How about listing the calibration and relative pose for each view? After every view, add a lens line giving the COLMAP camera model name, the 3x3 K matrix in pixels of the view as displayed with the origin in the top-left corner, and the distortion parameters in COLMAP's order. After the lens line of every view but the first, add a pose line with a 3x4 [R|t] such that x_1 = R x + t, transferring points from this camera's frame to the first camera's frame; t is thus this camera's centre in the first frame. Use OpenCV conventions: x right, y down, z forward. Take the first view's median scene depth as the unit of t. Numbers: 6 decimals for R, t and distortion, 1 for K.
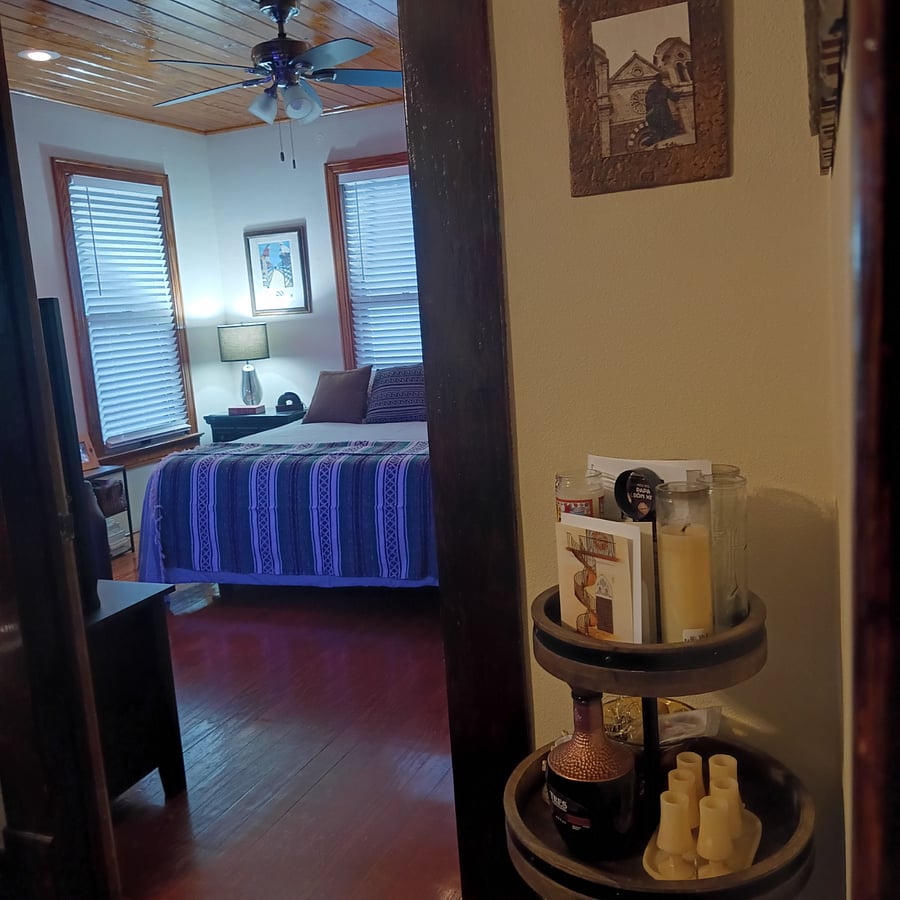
lens RADIAL K [[895.9, 0, 451.4], [0, 895.9, 442.0], [0, 0, 1]] dist [-0.008171, 0.000000]
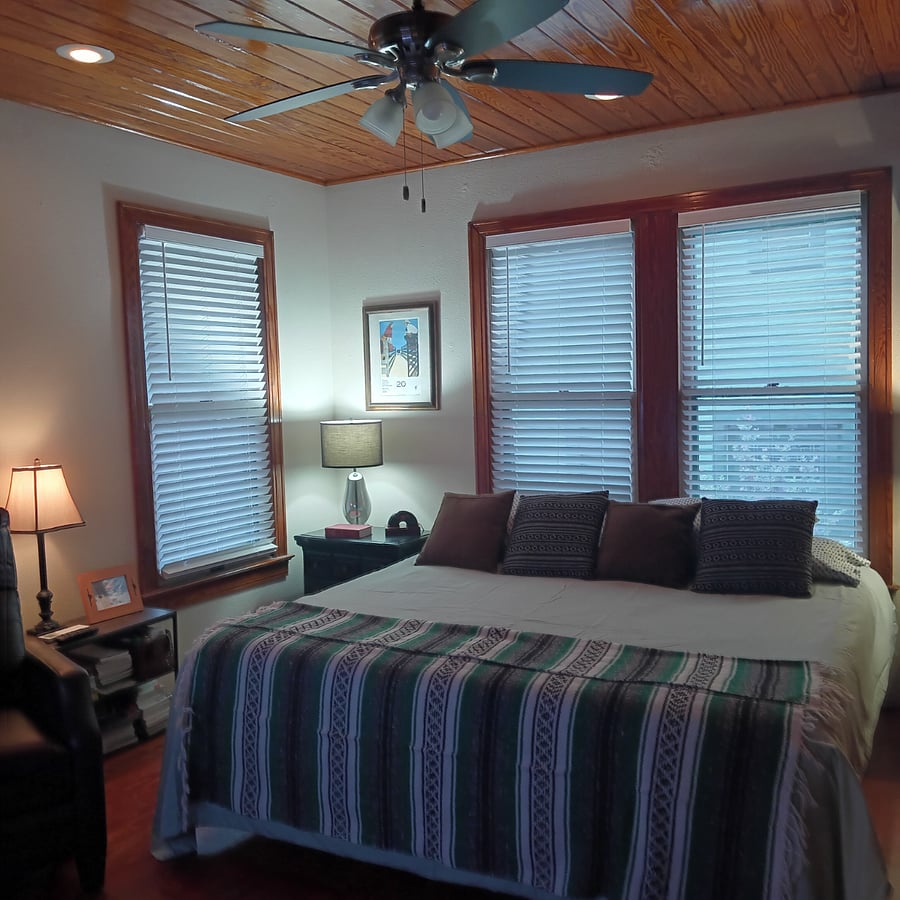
lens RADIAL K [[895.9, 0, 452.0], [0, 895.9, 451.1], [0, 0, 1]] dist [-0.008171, 0.000000]
pose [[0.988426, 0.055931, -0.141017, -0.042015], [-0.066174, 0.995418, -0.069025, -0.069995], [0.136510, 0.077558, 0.987598, 0.292369]]
